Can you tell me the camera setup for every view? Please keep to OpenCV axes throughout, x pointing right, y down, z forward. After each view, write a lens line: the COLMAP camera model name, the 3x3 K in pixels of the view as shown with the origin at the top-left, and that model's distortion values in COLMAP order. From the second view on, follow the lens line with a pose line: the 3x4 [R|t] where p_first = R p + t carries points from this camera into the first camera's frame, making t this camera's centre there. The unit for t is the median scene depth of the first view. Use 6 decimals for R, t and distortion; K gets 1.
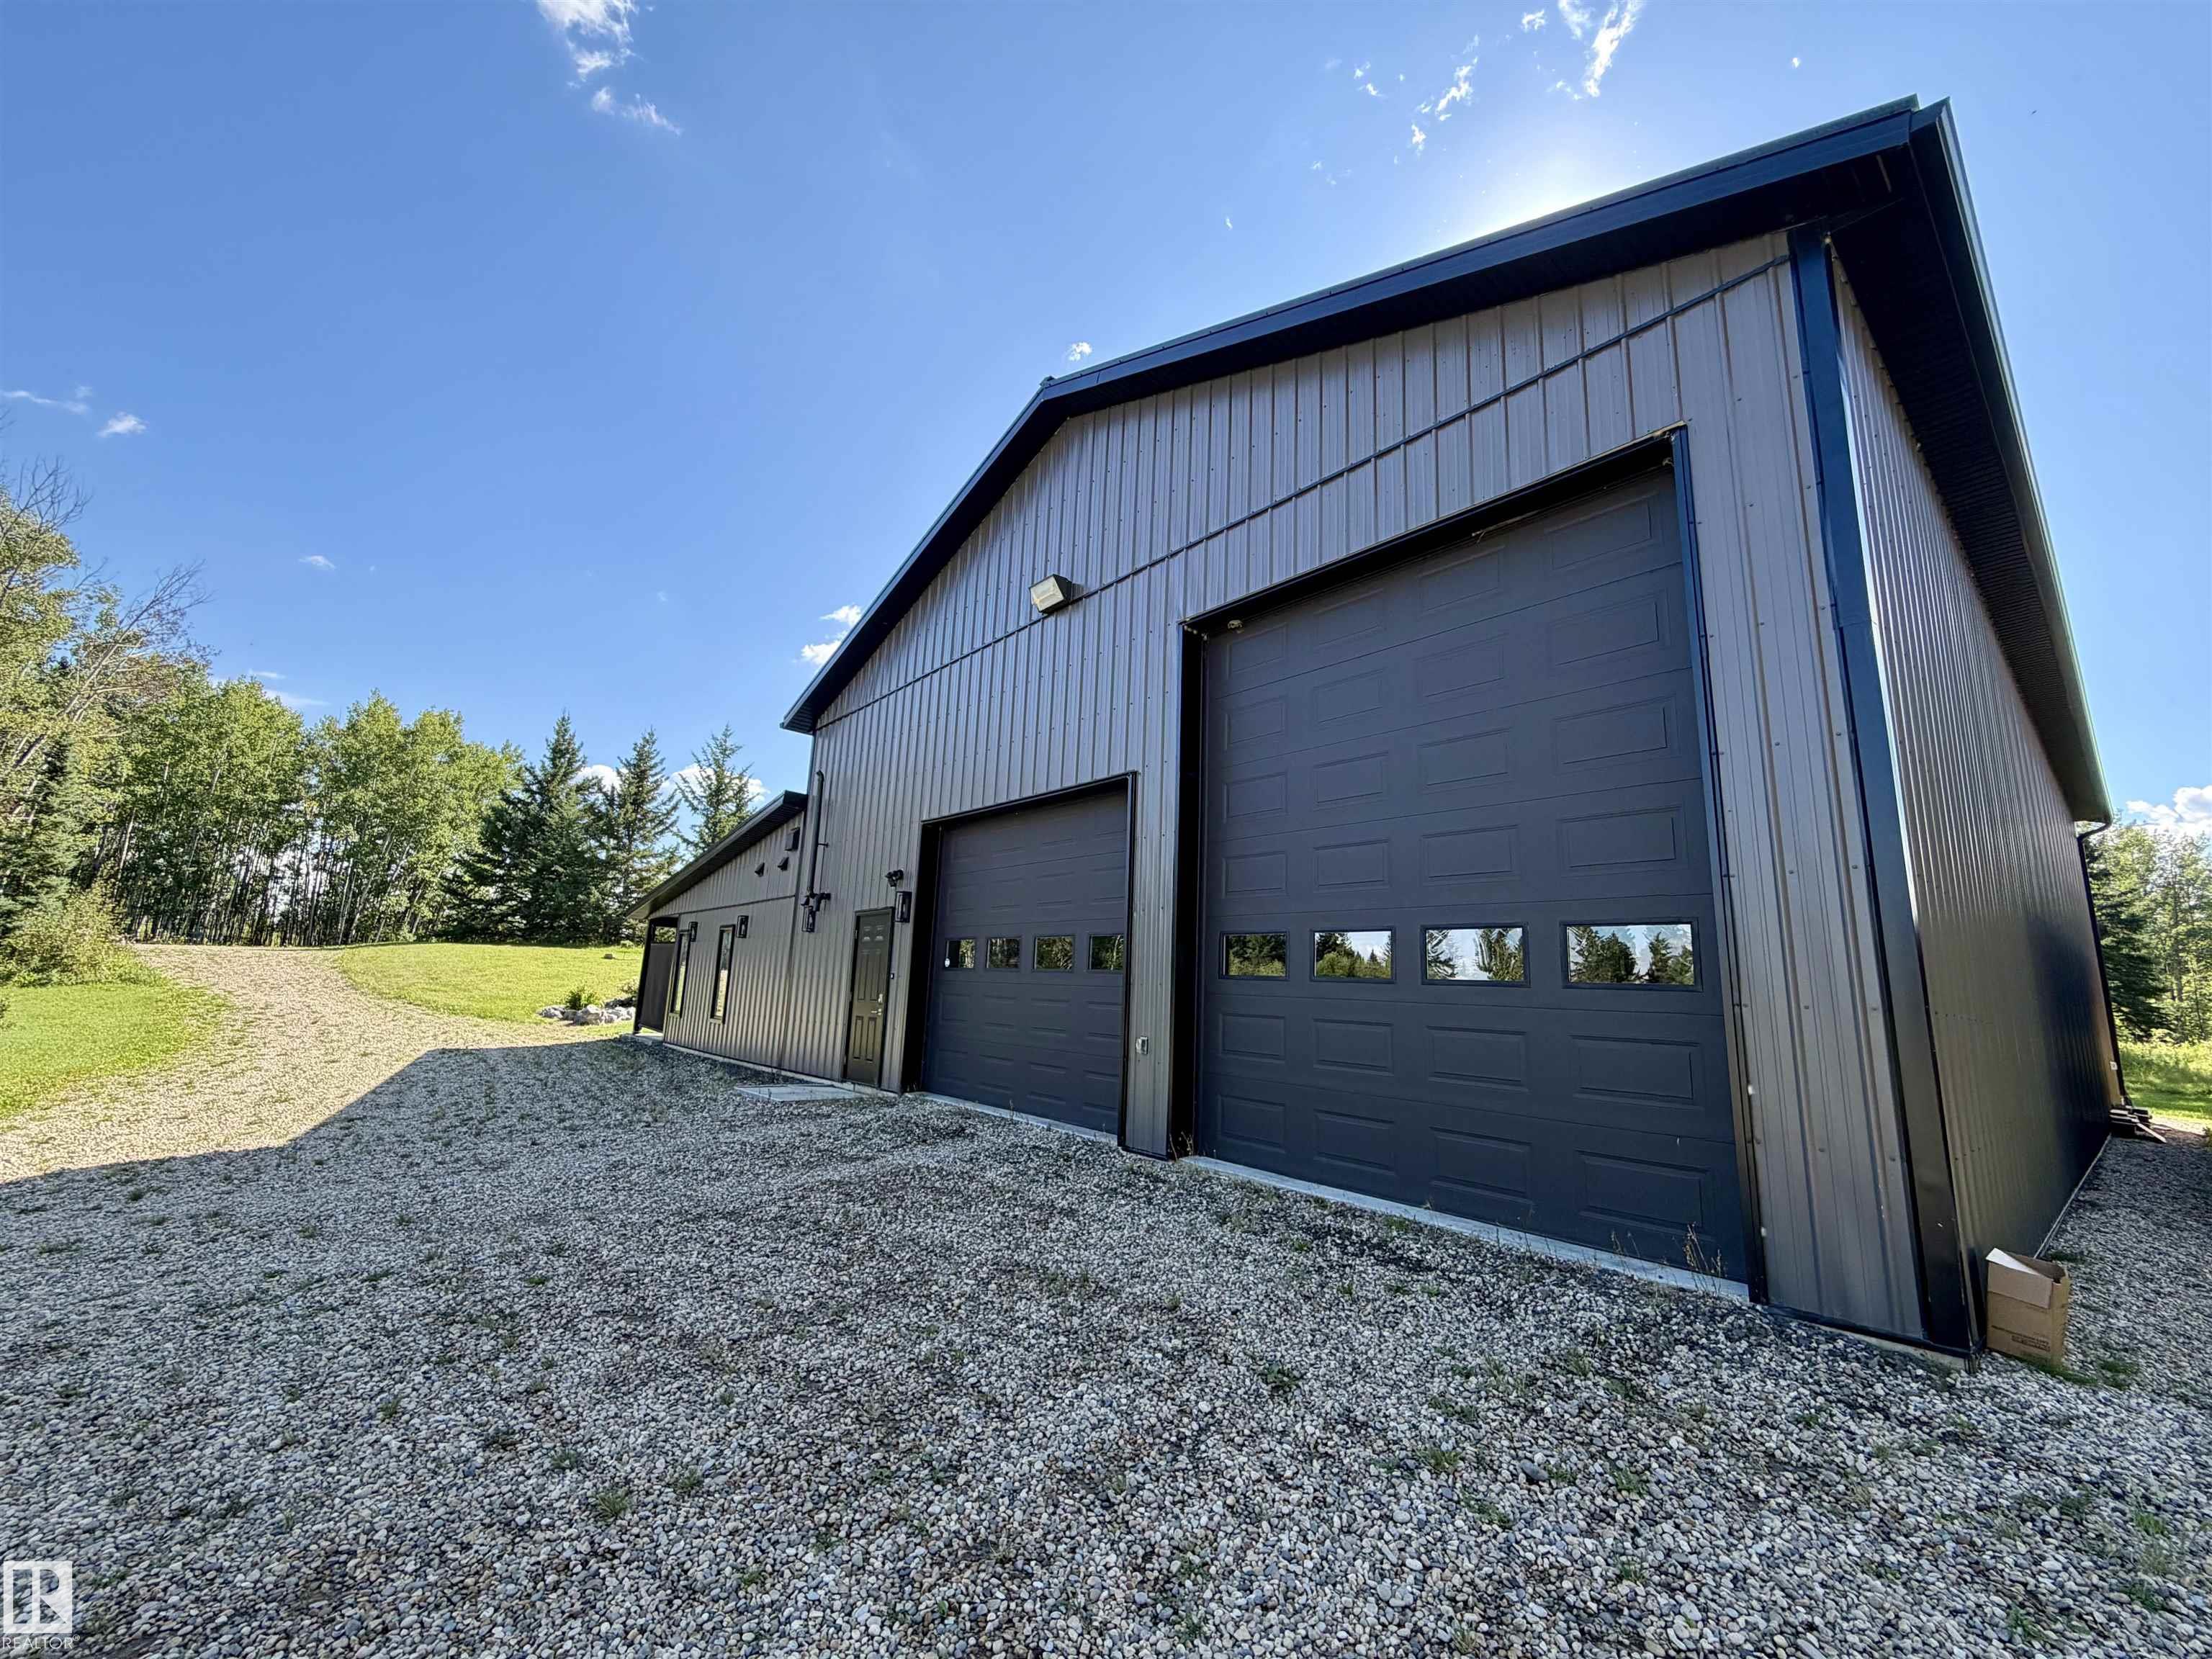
lens RADIAL K [[886.9, 0, 1098.4], [0, 886.9, 827.1], [0, 0, 1]] dist [-0.002221, -0.000523]
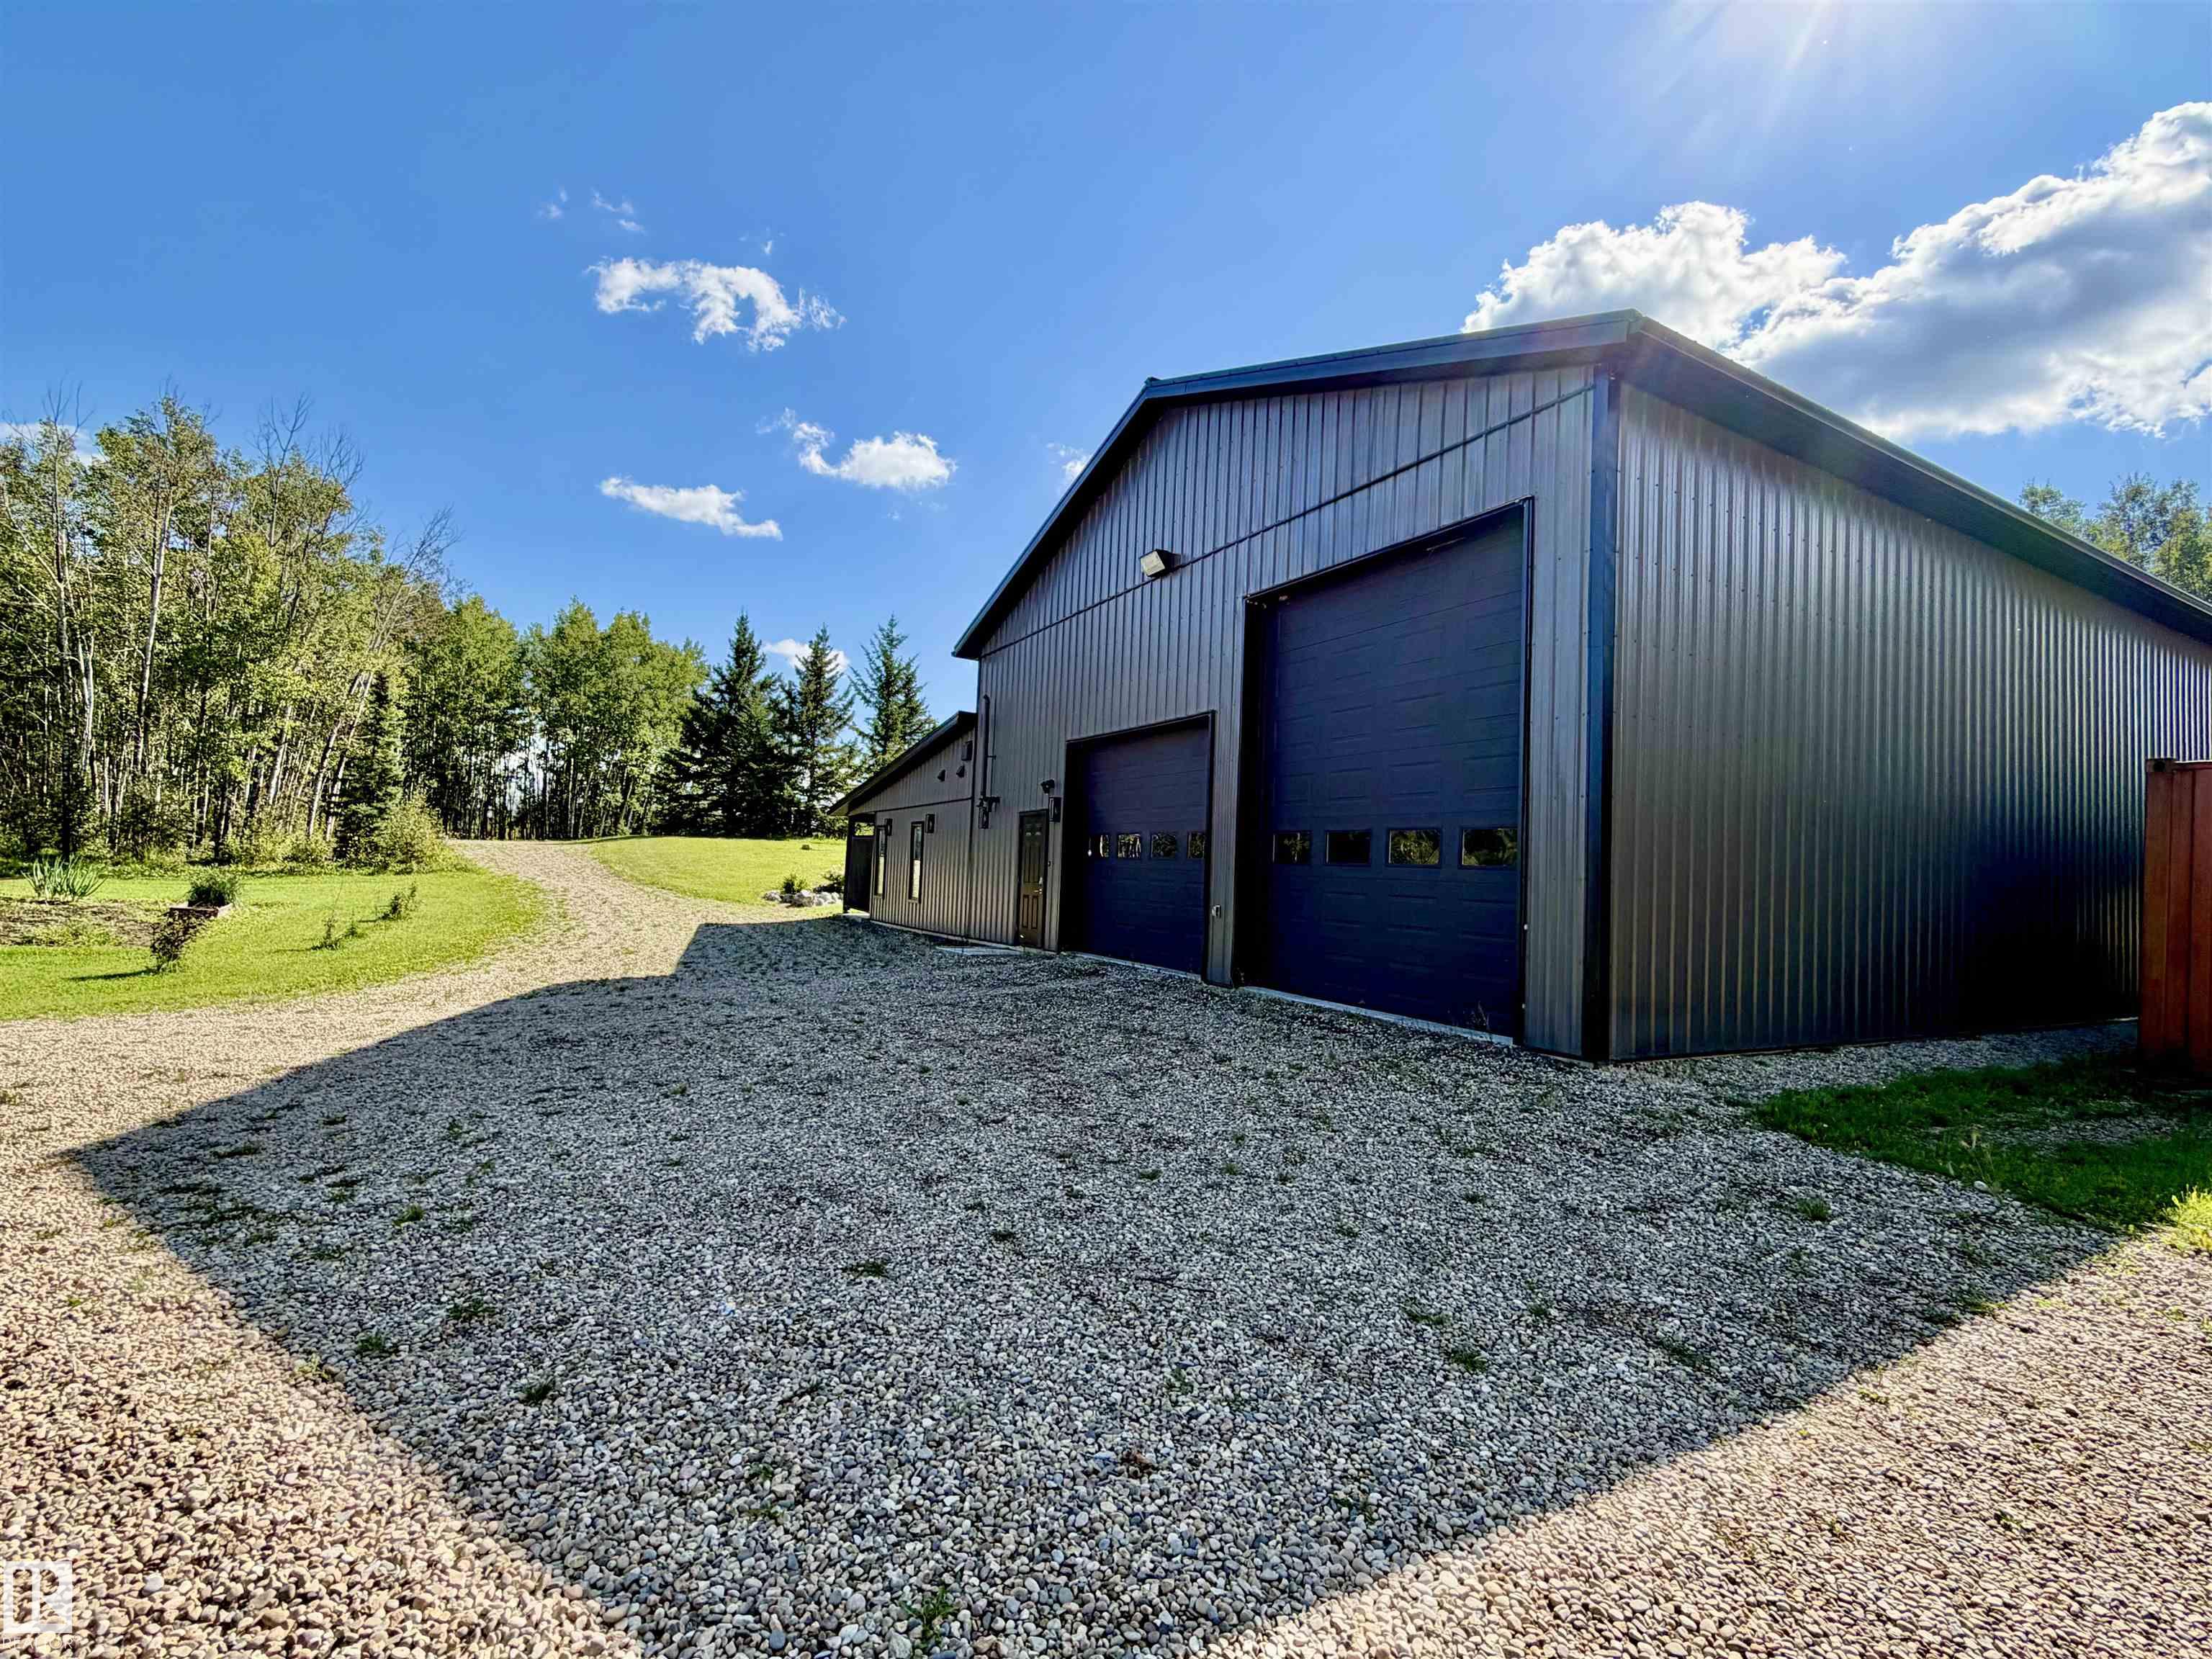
lens RADIAL K [[1017.3, 0, 1099.4], [0, 1017.3, 834.7], [0, 0, 1]] dist [-0.004642, -0.000476]
pose [[0.980409, -0.007947, -0.196810, 0.059156], [0.034672, 0.990547, 0.132720, -0.030153], [0.193895, -0.136944, 0.971417, -0.186568]]
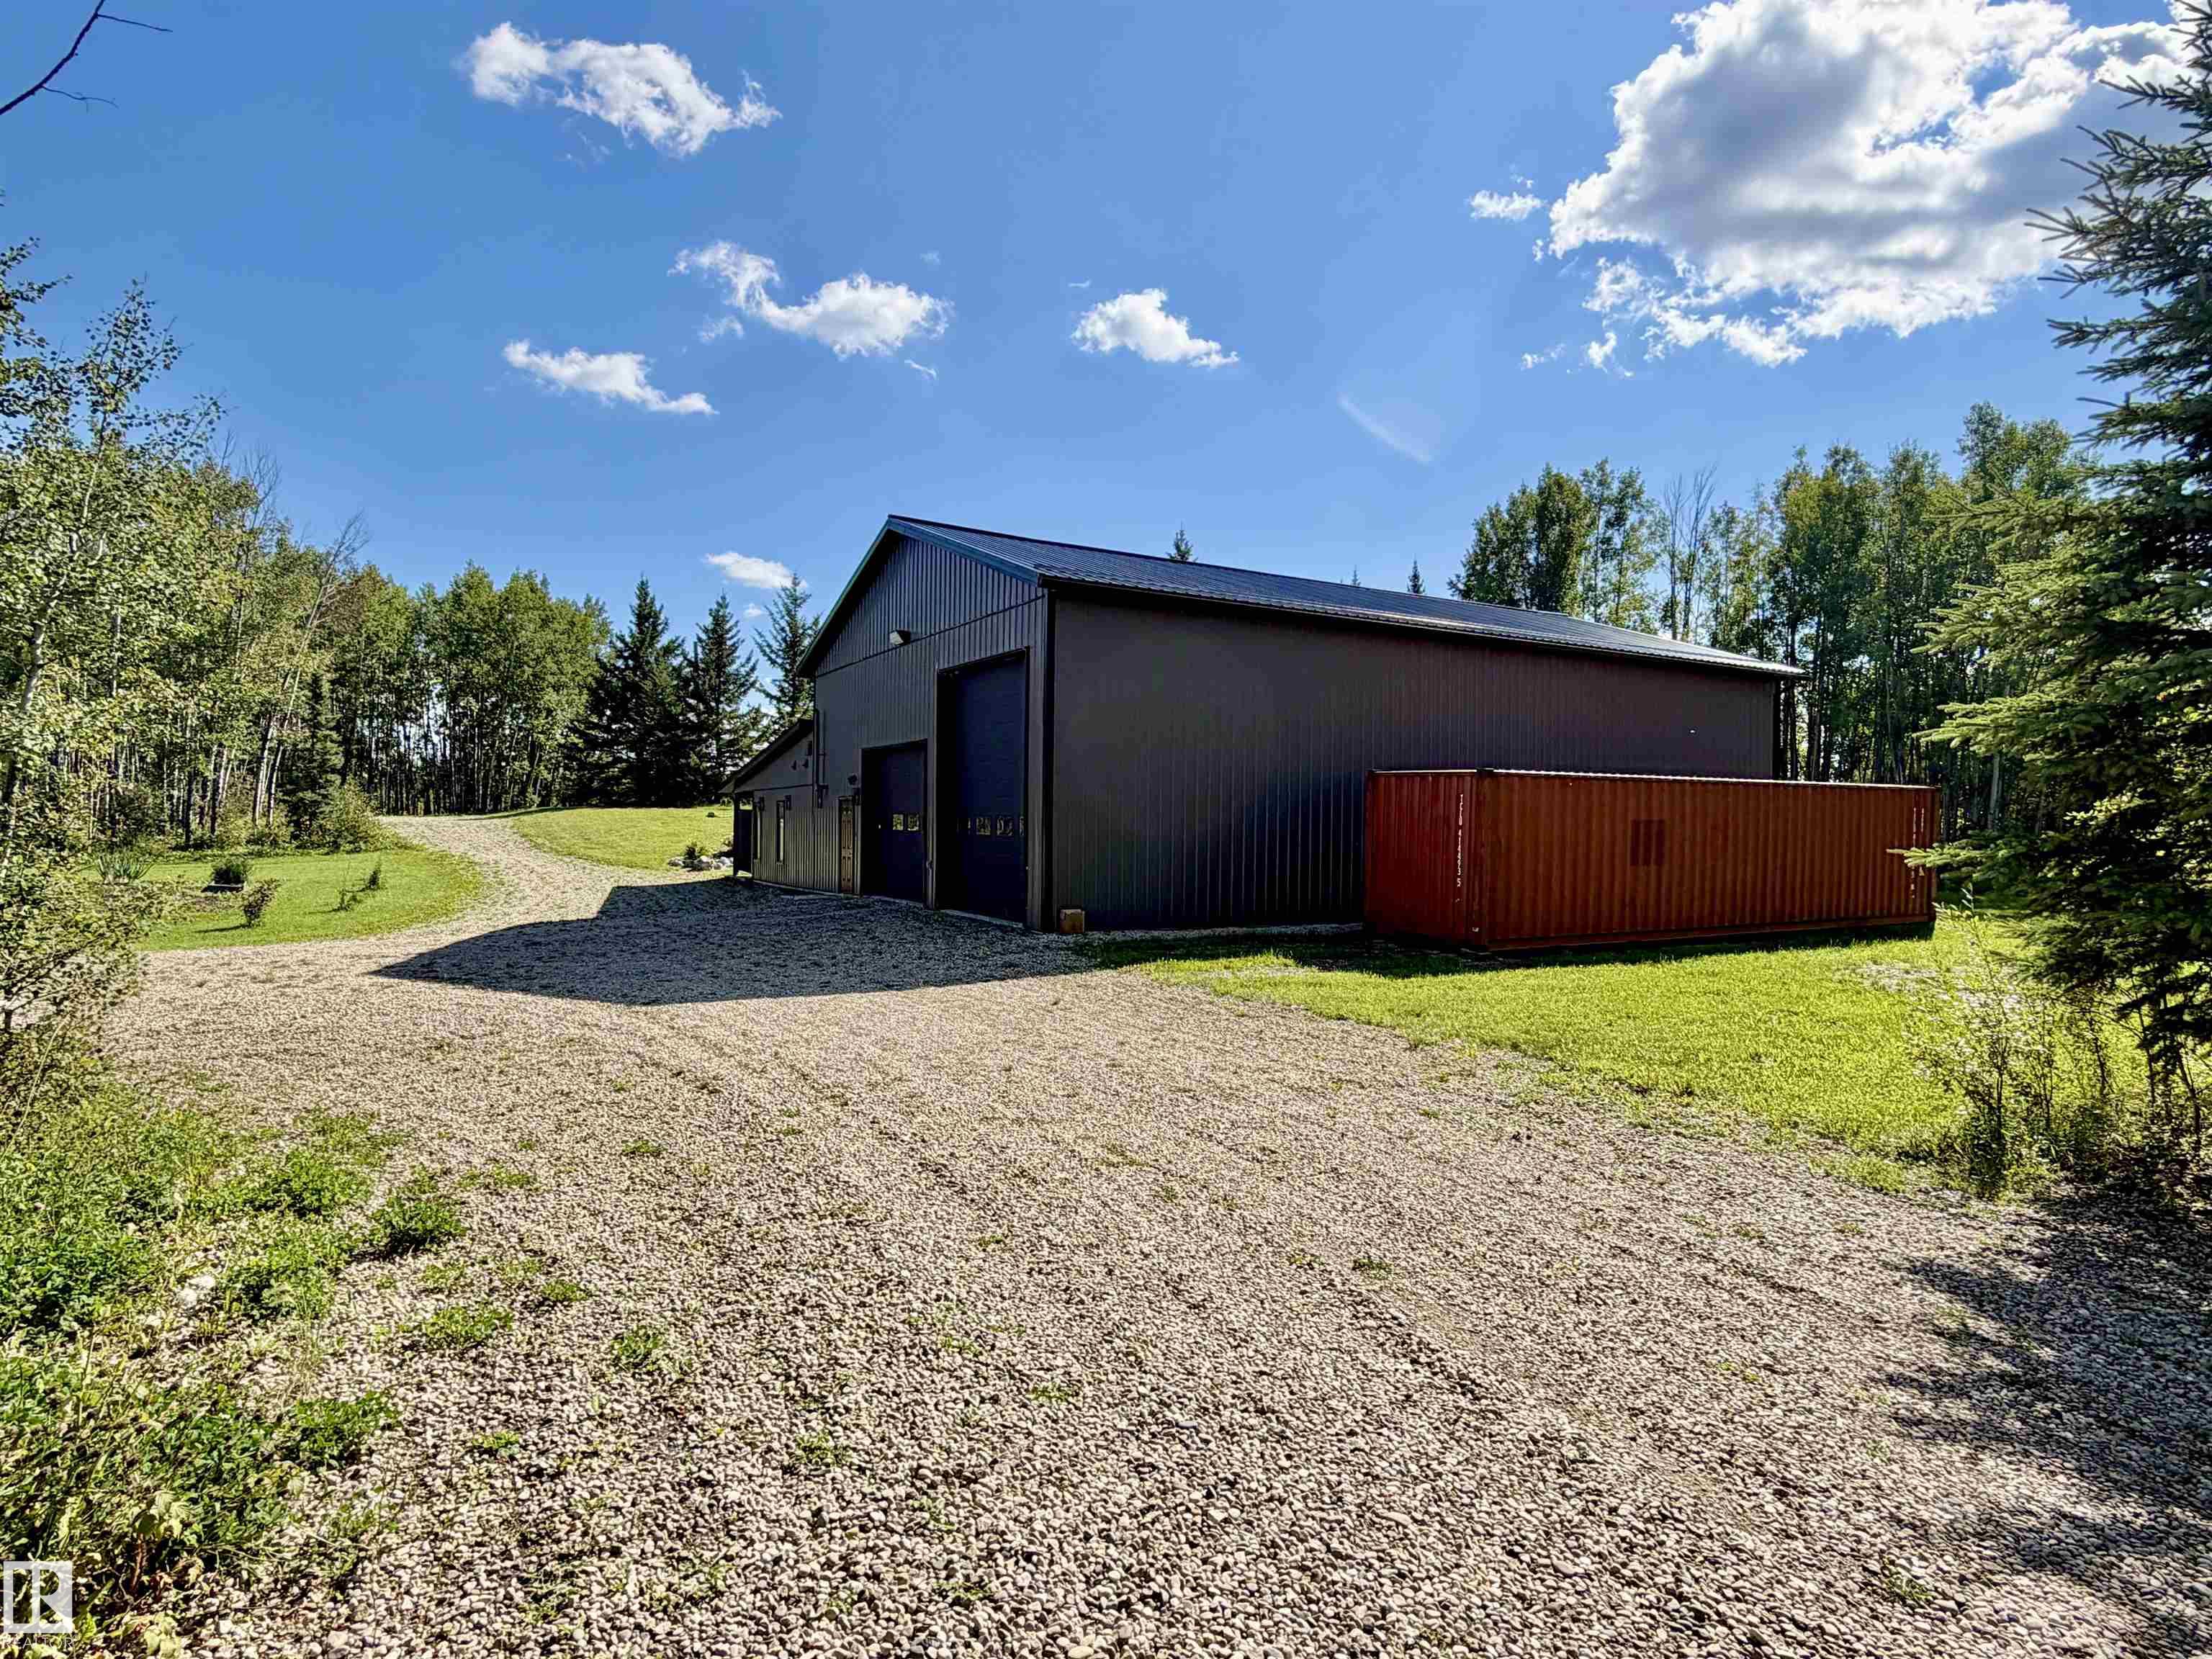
lens RADIAL K [[1237.0, 0, 1106.2], [0, 1237.0, 836.2], [0, 0, 1]] dist [-0.004155, -0.004944]
pose [[0.980745, -0.027832, -0.193302, 0.354789], [0.063898, 0.981045, 0.182943, -0.120118], [0.184546, -0.191772, 0.963933, -0.626302]]
